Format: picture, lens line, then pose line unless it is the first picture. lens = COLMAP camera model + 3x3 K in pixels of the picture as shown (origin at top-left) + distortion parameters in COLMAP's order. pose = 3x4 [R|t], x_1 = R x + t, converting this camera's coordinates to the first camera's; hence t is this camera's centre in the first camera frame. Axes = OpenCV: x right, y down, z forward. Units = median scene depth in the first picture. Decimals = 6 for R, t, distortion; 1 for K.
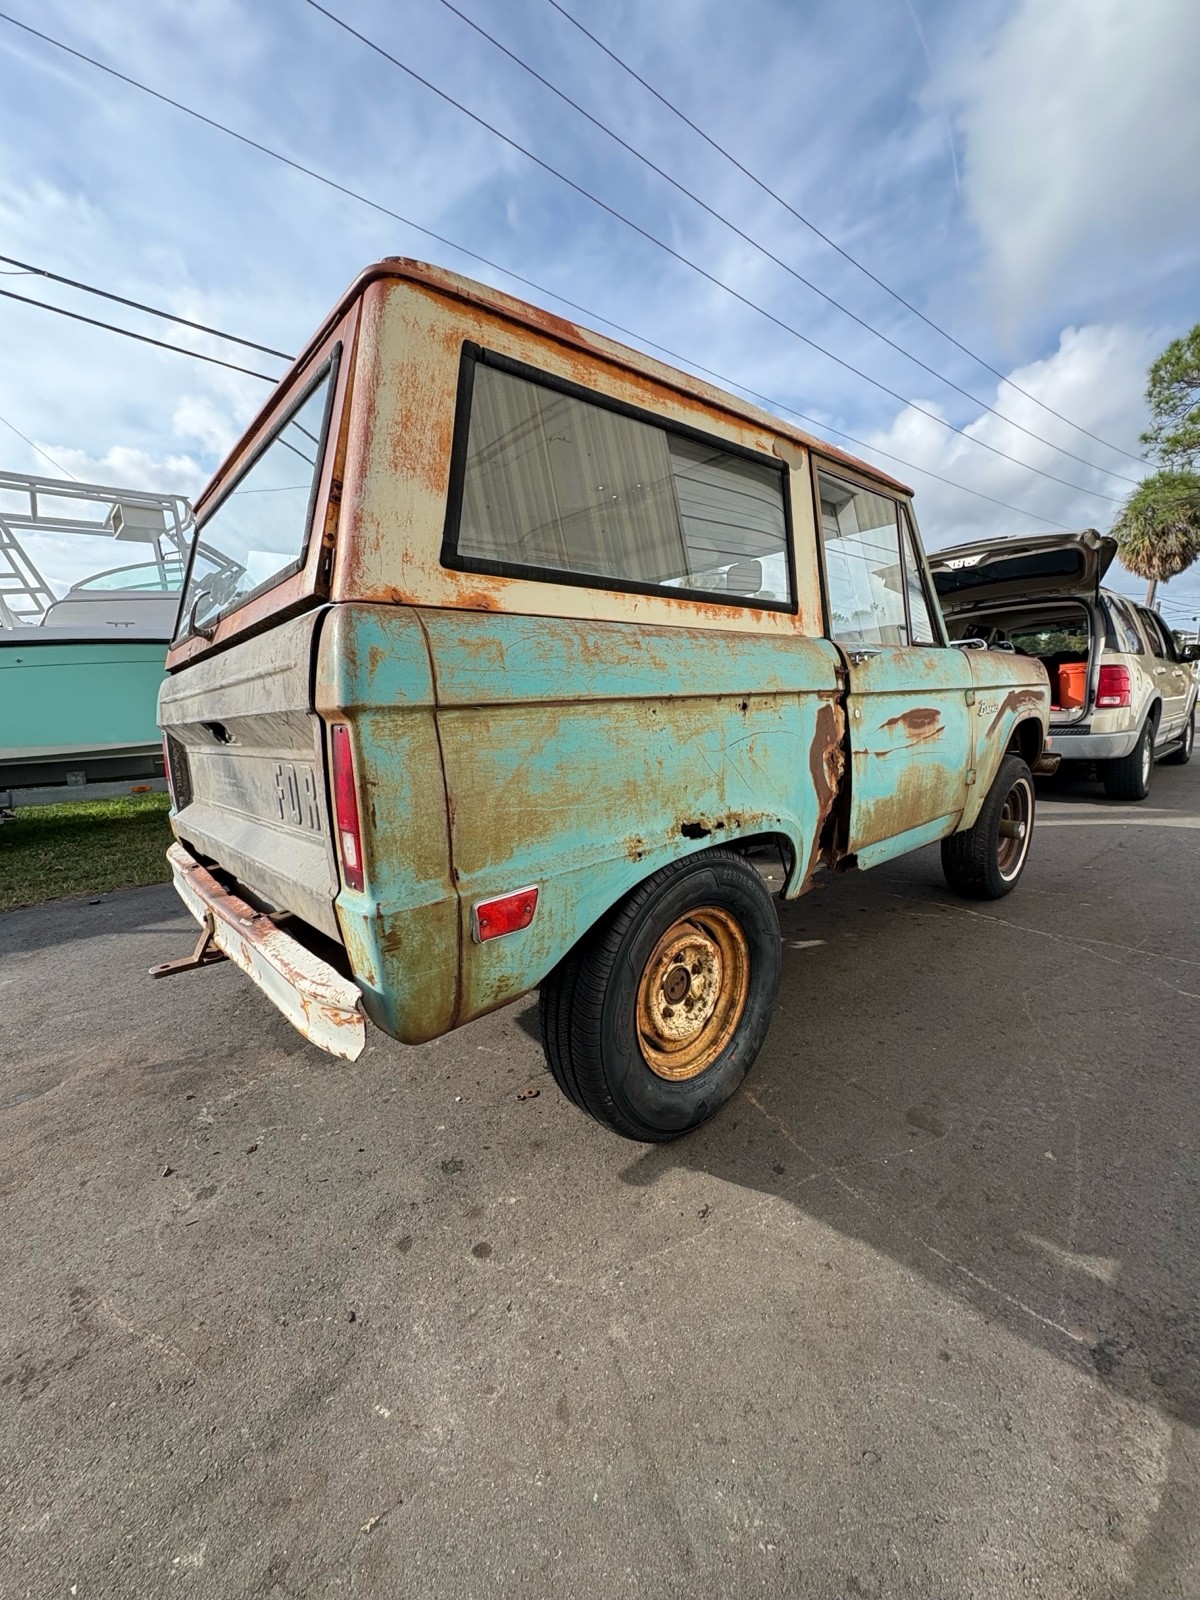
lens RADIAL K [[637.8, 0, 597.2], [0, 637.8, 790.2], [0, 0, 1]] dist [0.001003, -0.000150]
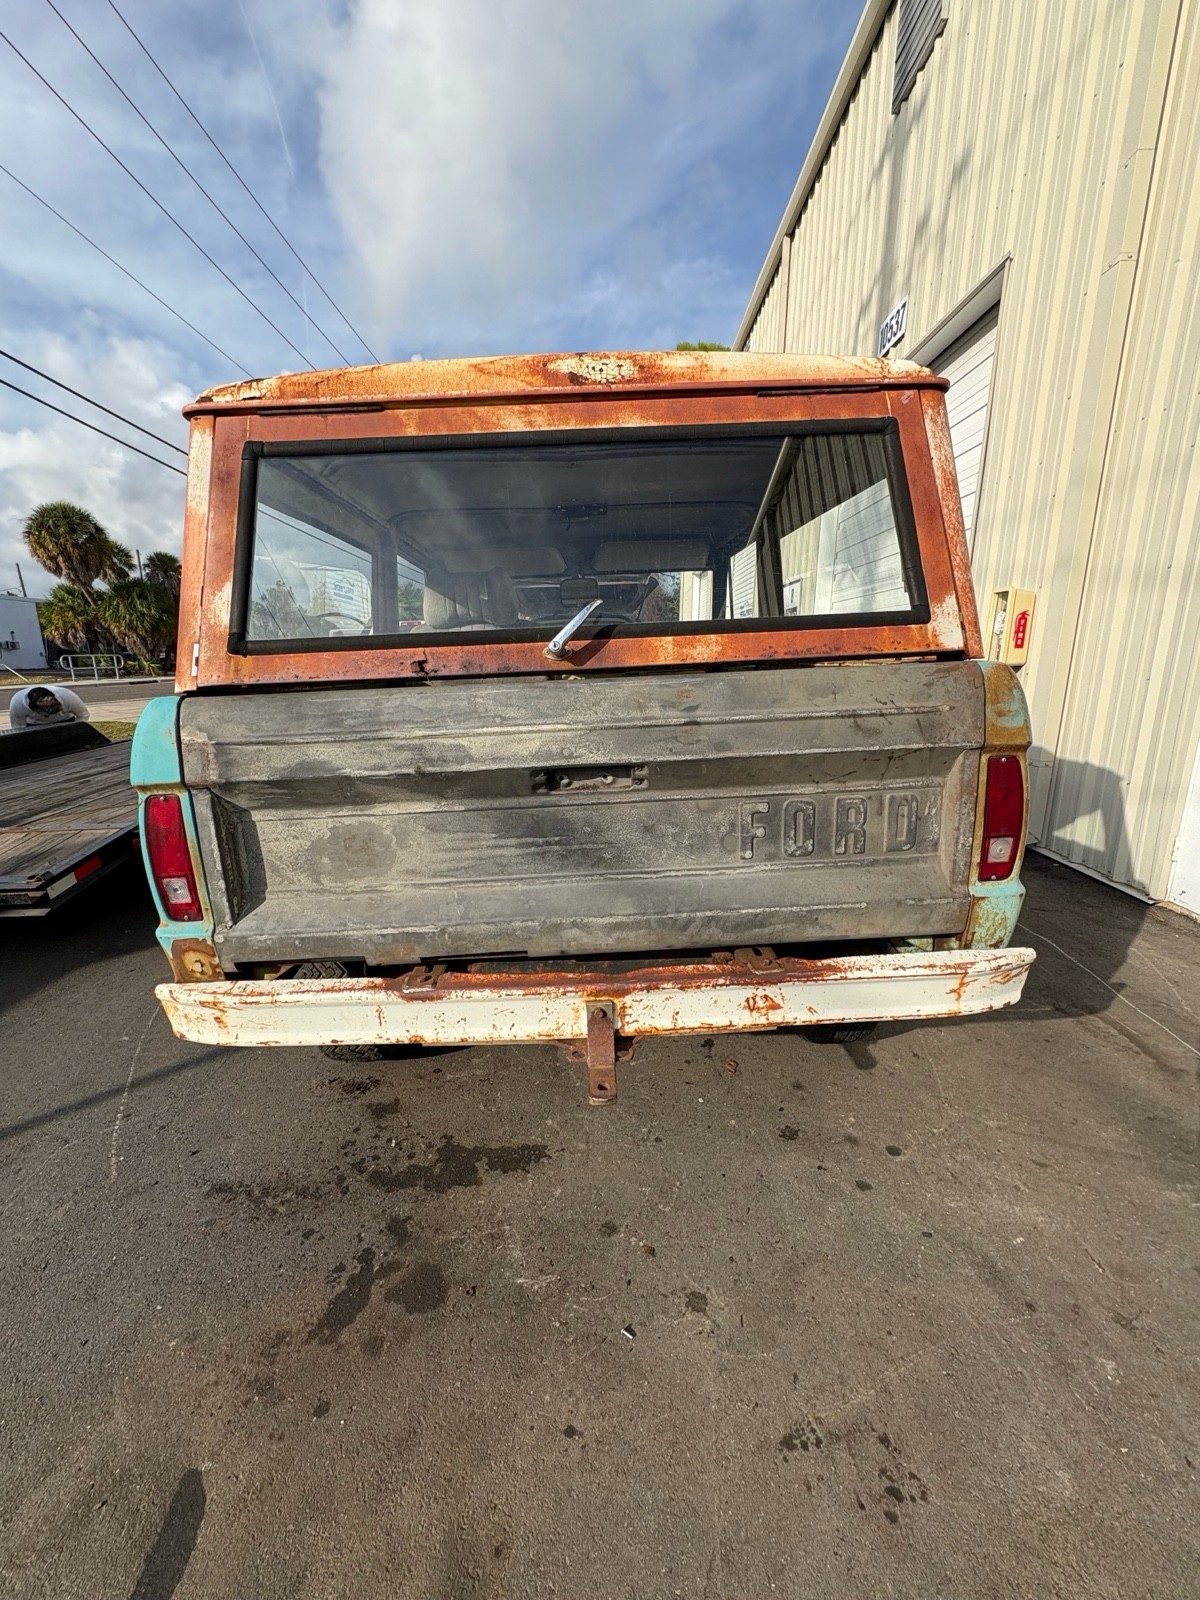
lens RADIAL K [[637.8, 0, 603.0], [0, 637.8, 798.2], [0, 0, 1]] dist [0.001003, -0.000150]
pose [[0.644279, -0.134177, 0.752929, -1.264924], [0.101075, 0.990793, 0.090076, -0.145683], [-0.758082, 0.018068, 0.651909, 0.516865]]
